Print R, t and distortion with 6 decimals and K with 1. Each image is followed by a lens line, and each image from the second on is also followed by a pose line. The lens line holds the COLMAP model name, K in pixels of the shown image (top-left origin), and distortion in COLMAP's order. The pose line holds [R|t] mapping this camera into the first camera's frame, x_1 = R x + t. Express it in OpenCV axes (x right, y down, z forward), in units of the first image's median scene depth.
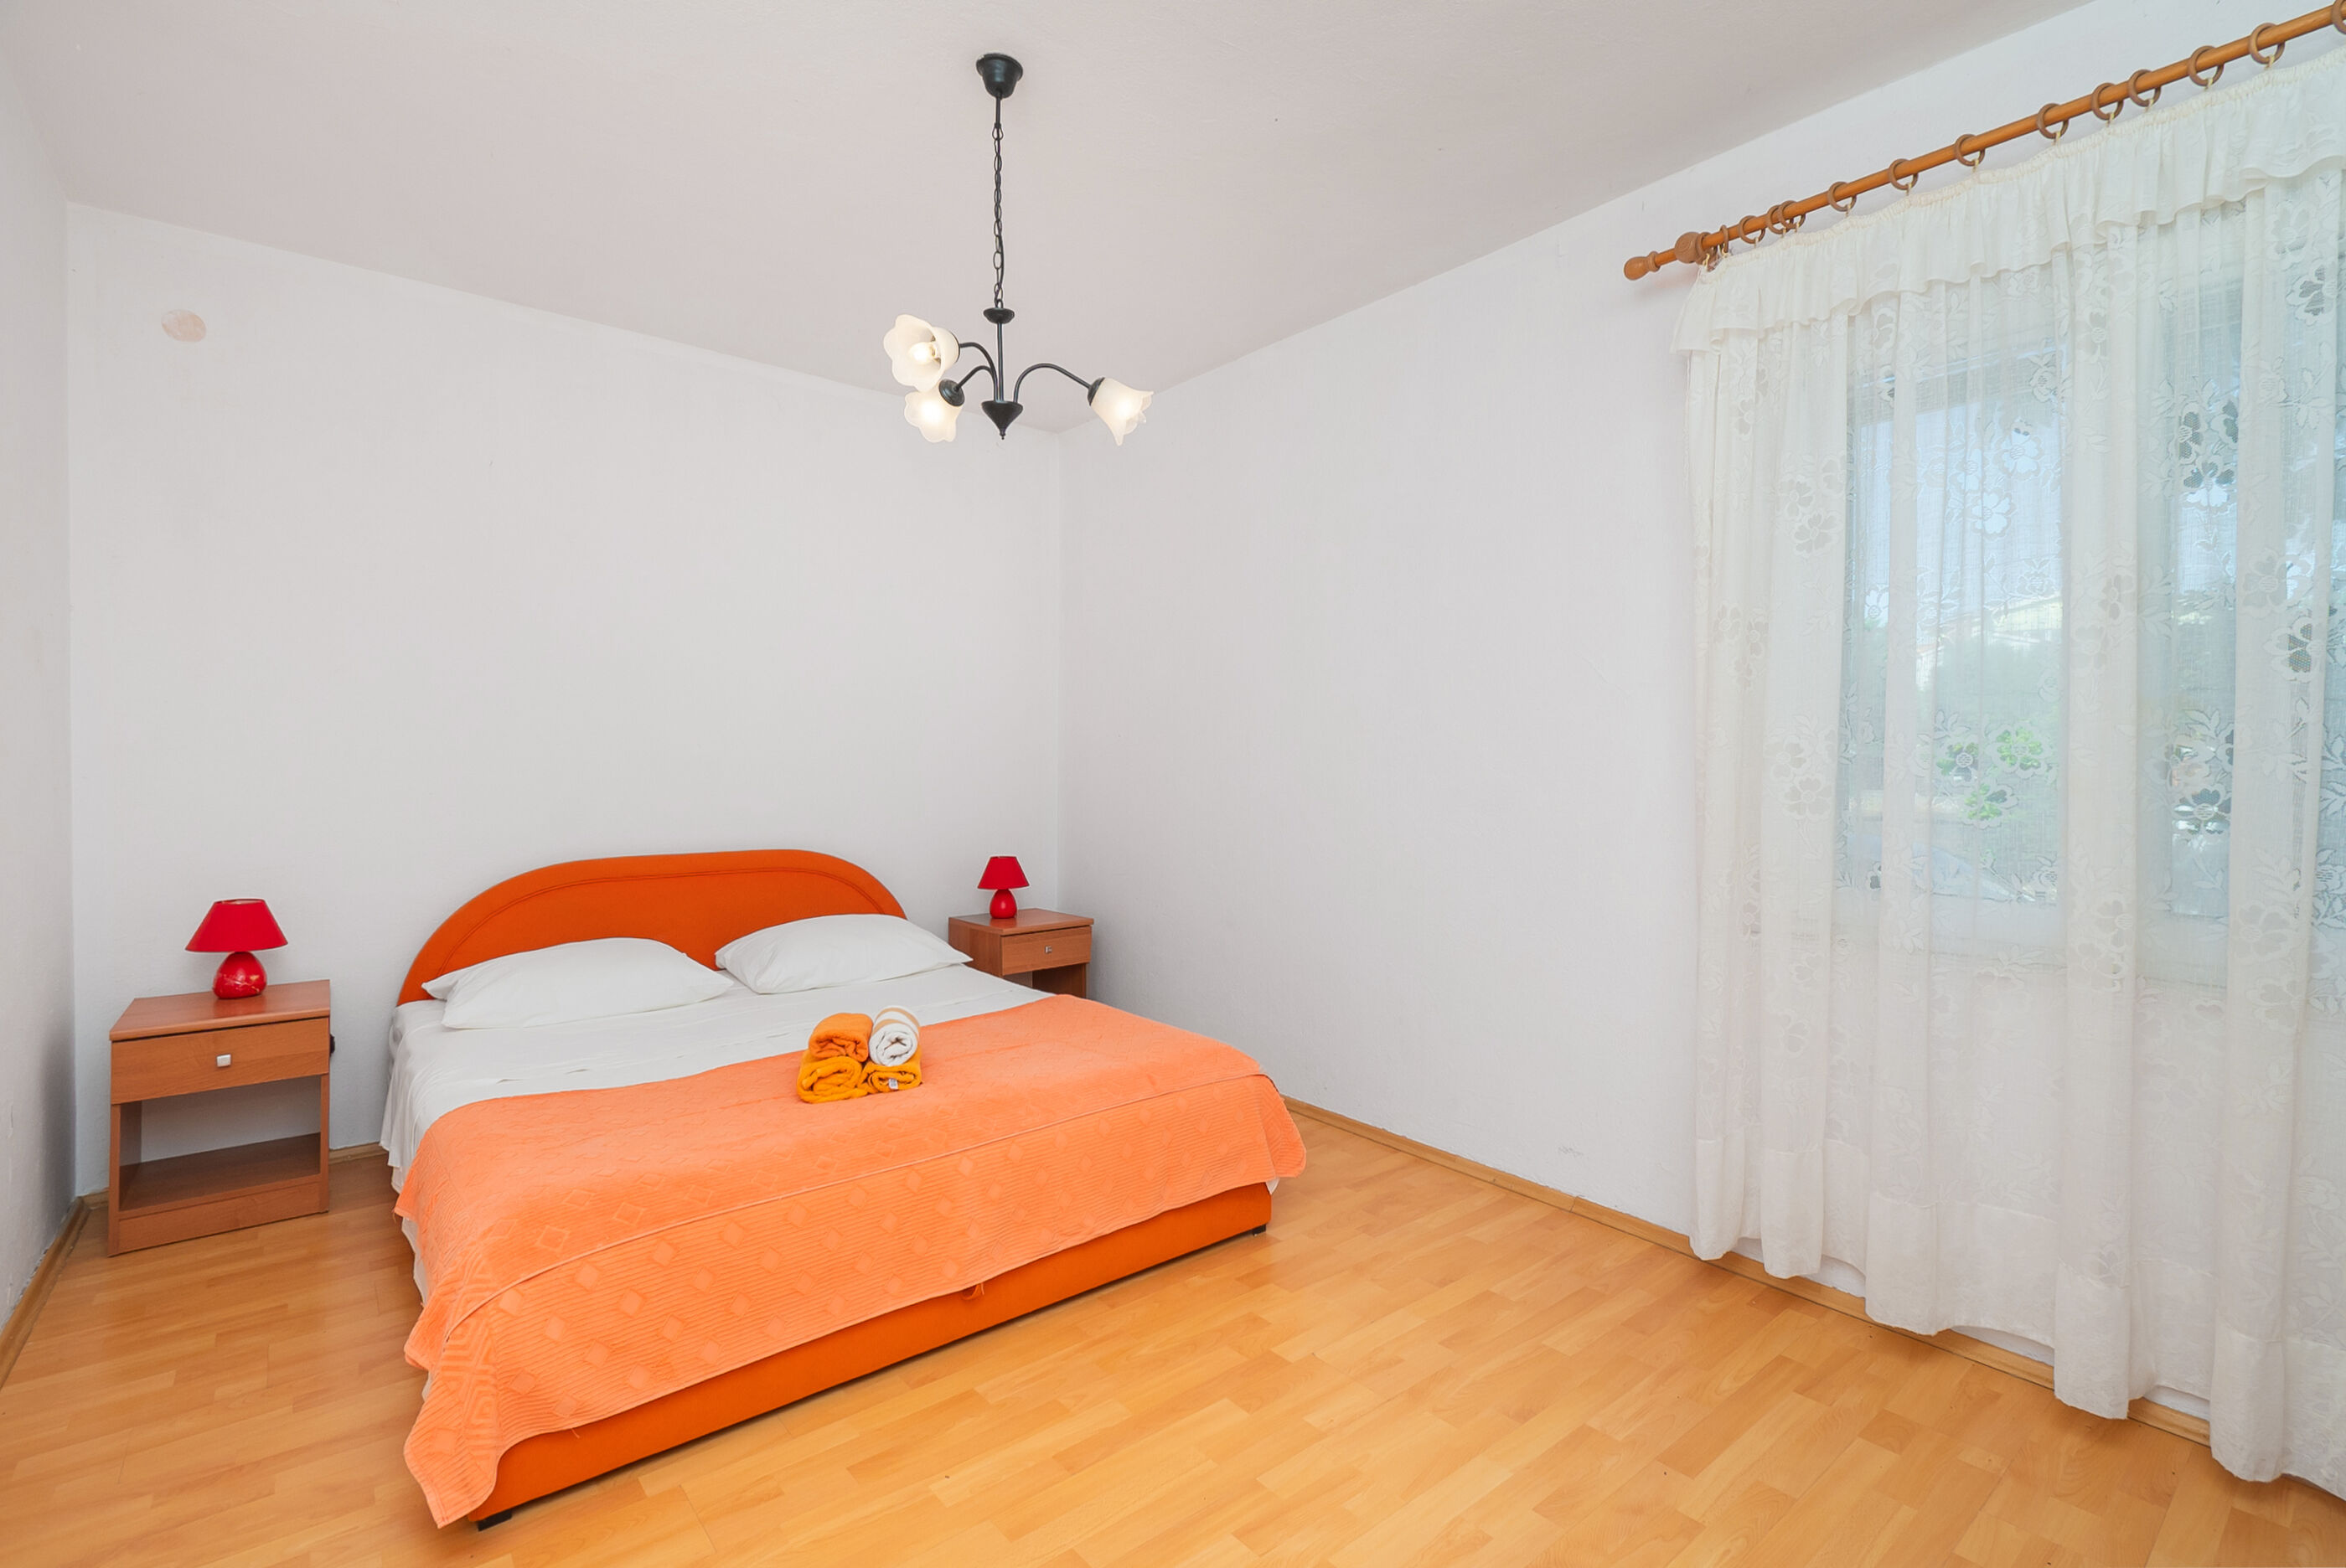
lens RADIAL K [[1077.5, 0, 1188.4], [0, 1077.5, 794.9], [0, 0, 1]] dist [0.003377, -0.006236]
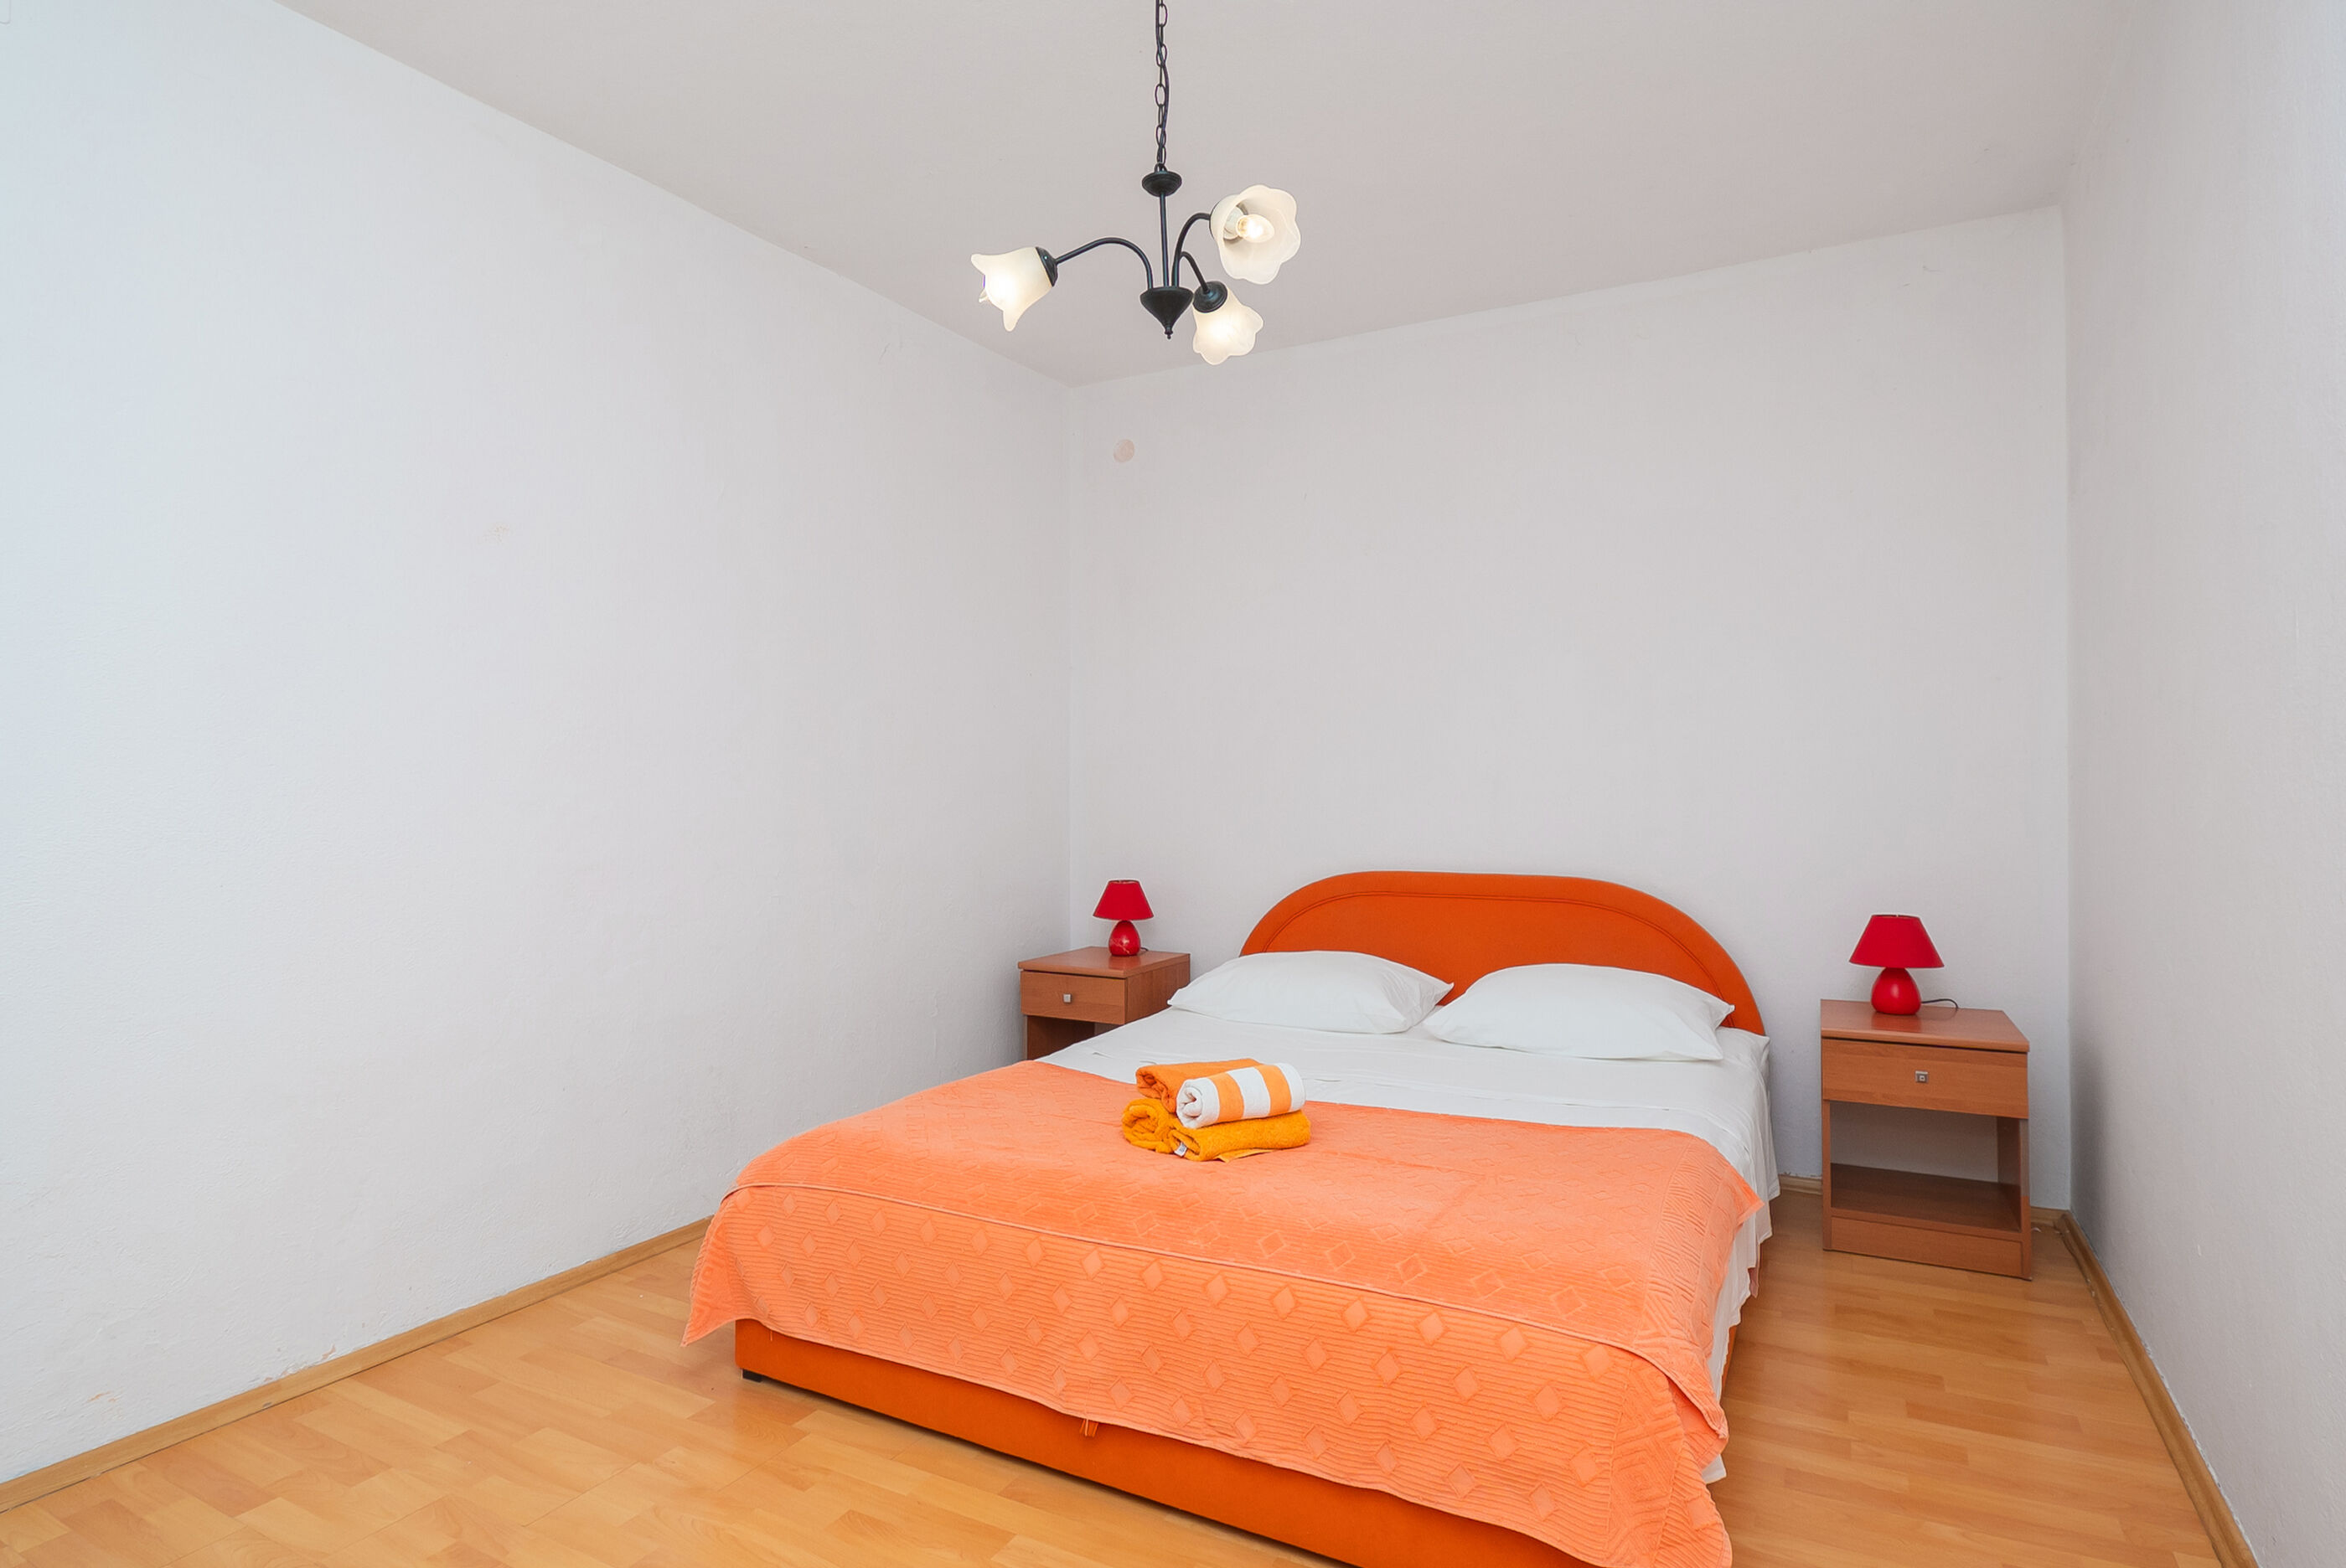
lens RADIAL K [[1181.0, 0, 1183.8], [0, 1181.0, 759.9], [0, 0, 1]] dist [-0.001891, -0.002719]
pose [[0.387803, -0.020647, -0.921511, 0.549802], [-0.025861, 0.999112, -0.033269, -0.000611], [0.921379, 0.036733, 0.386925, 0.615863]]
